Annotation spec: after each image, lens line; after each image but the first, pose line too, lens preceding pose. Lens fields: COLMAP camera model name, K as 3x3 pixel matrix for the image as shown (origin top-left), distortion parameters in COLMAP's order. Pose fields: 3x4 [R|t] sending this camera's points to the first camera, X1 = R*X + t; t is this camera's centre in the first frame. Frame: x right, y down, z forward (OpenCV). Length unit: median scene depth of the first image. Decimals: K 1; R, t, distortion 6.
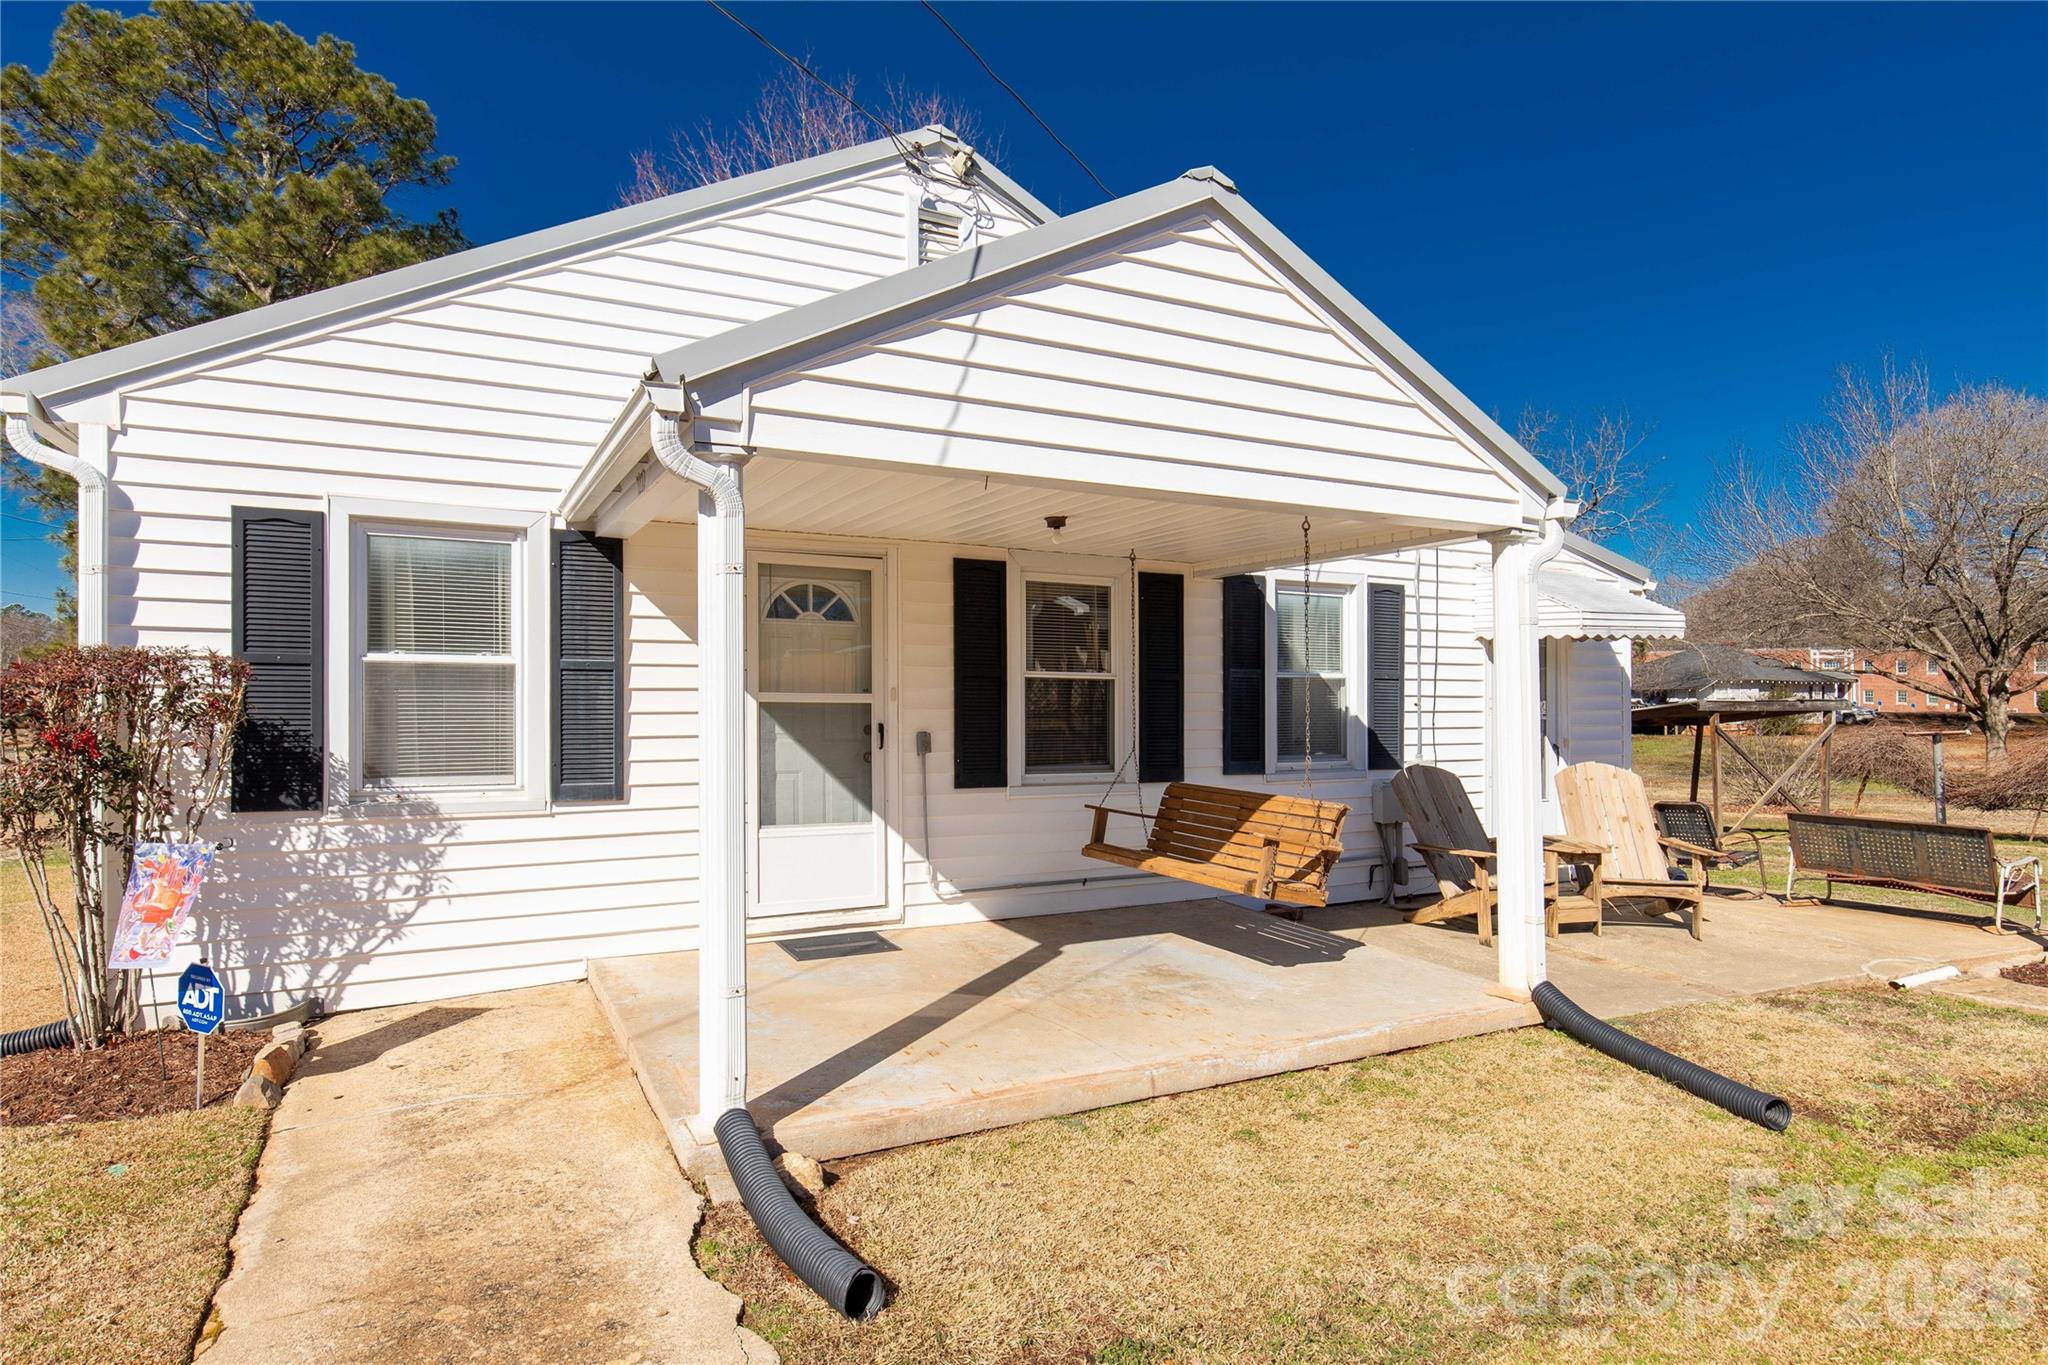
lens RADIAL K [[1139.7, 0, 1024.0], [0, 1139.7, 682.5], [0, 0, 1]] dist [0.003749, 0.001237]
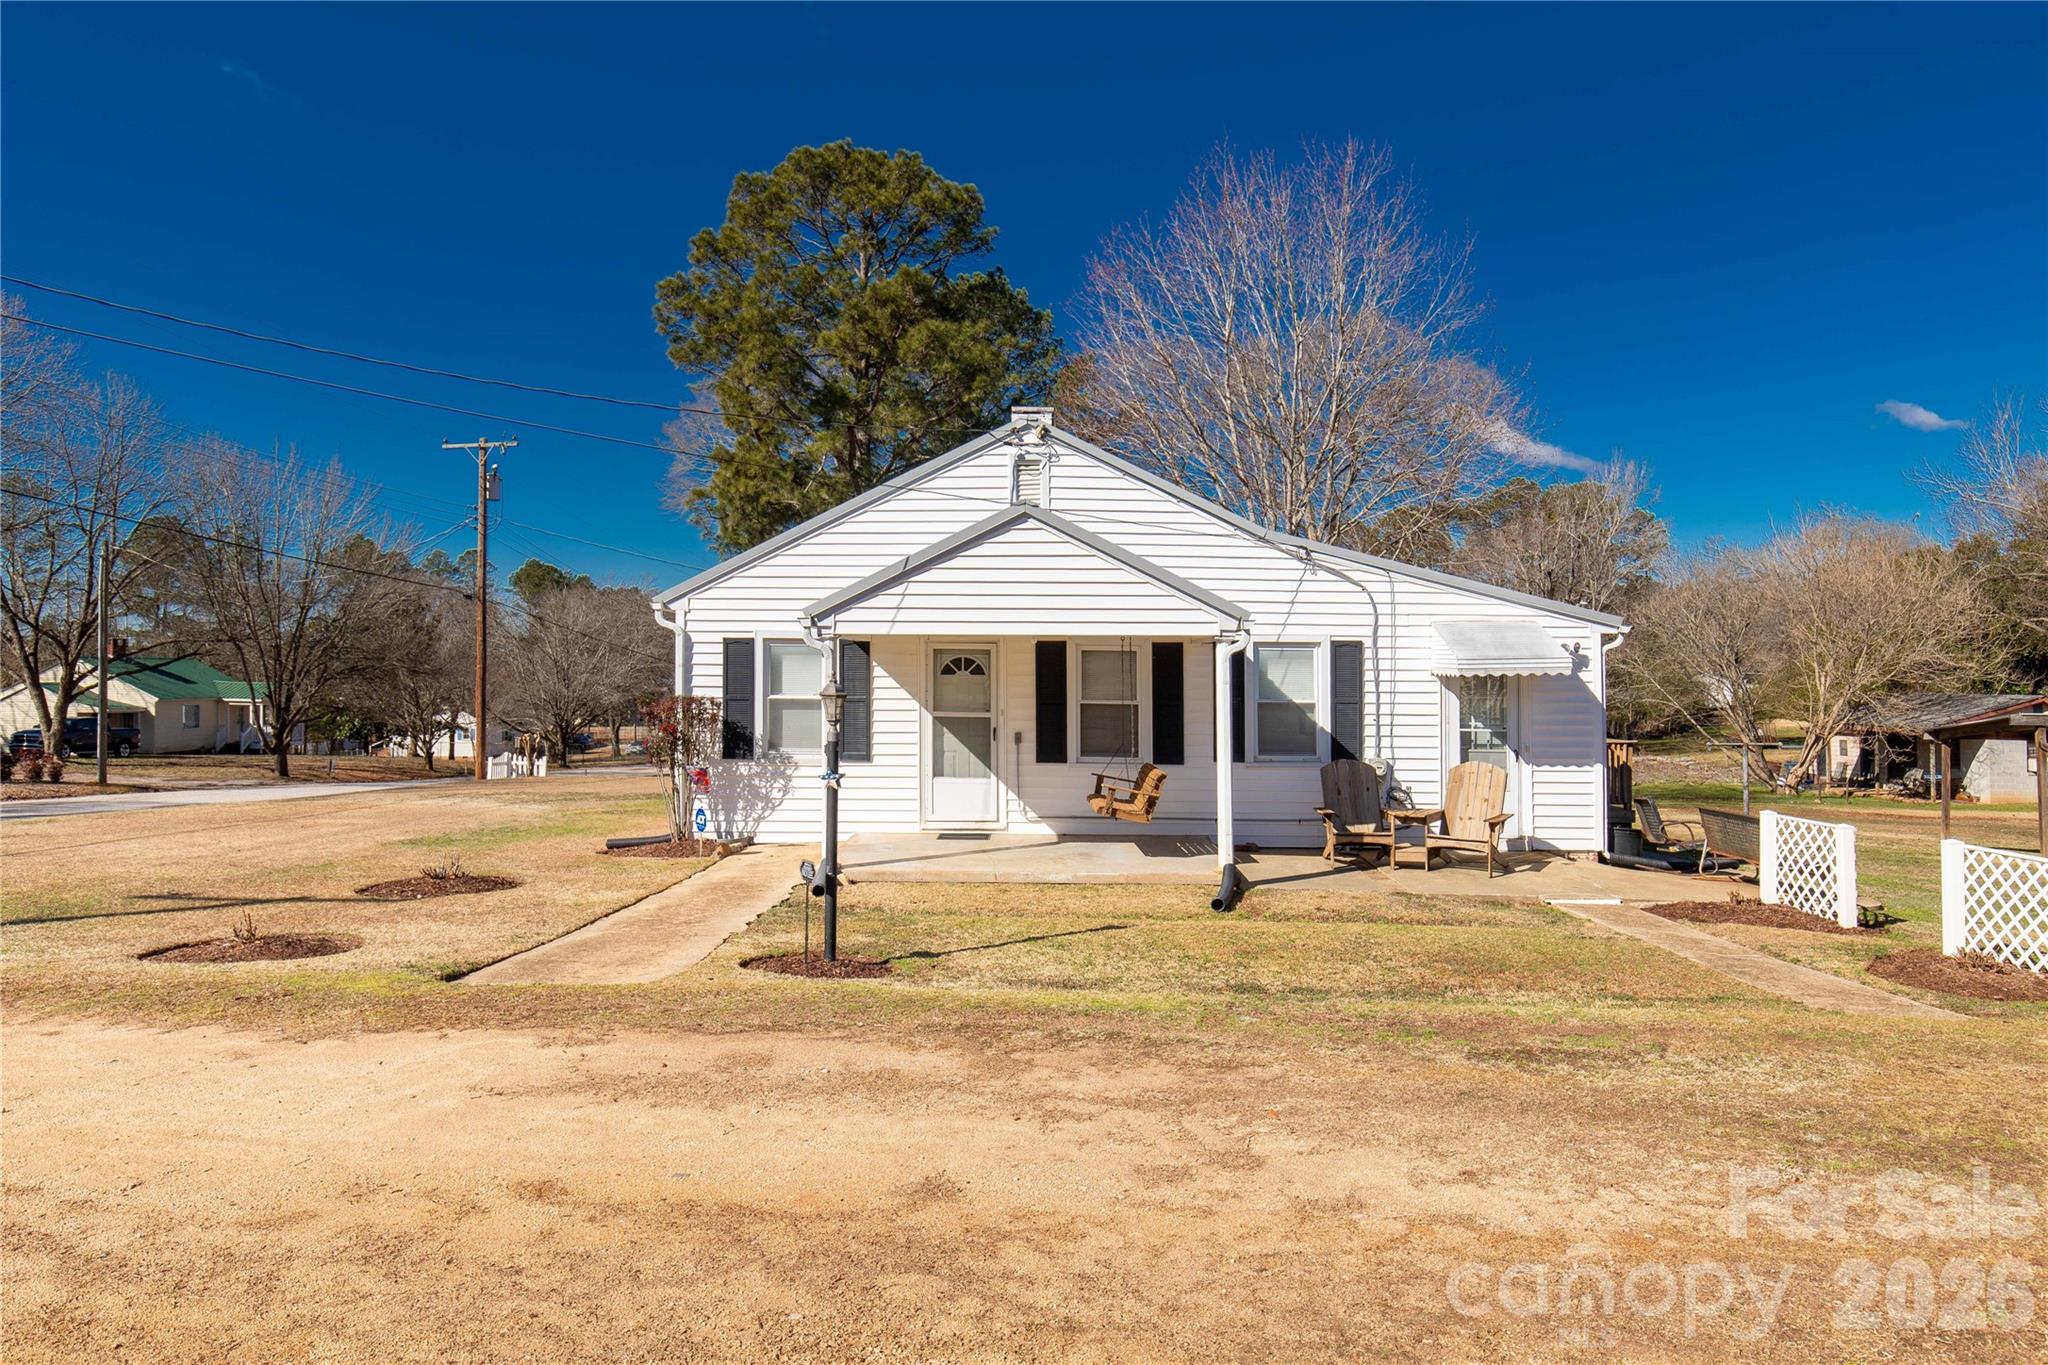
lens RADIAL K [[1370.2, 0, 1024.9], [0, 1370.2, 631.9], [0, 0, 1]] dist [-0.003776, -0.000332]
pose [[0.873290, -0.016904, -0.486907, 1.172712], [0.004176, 0.999621, -0.027215, -0.070255], [0.487182, 0.021733, 0.873030, -1.133226]]
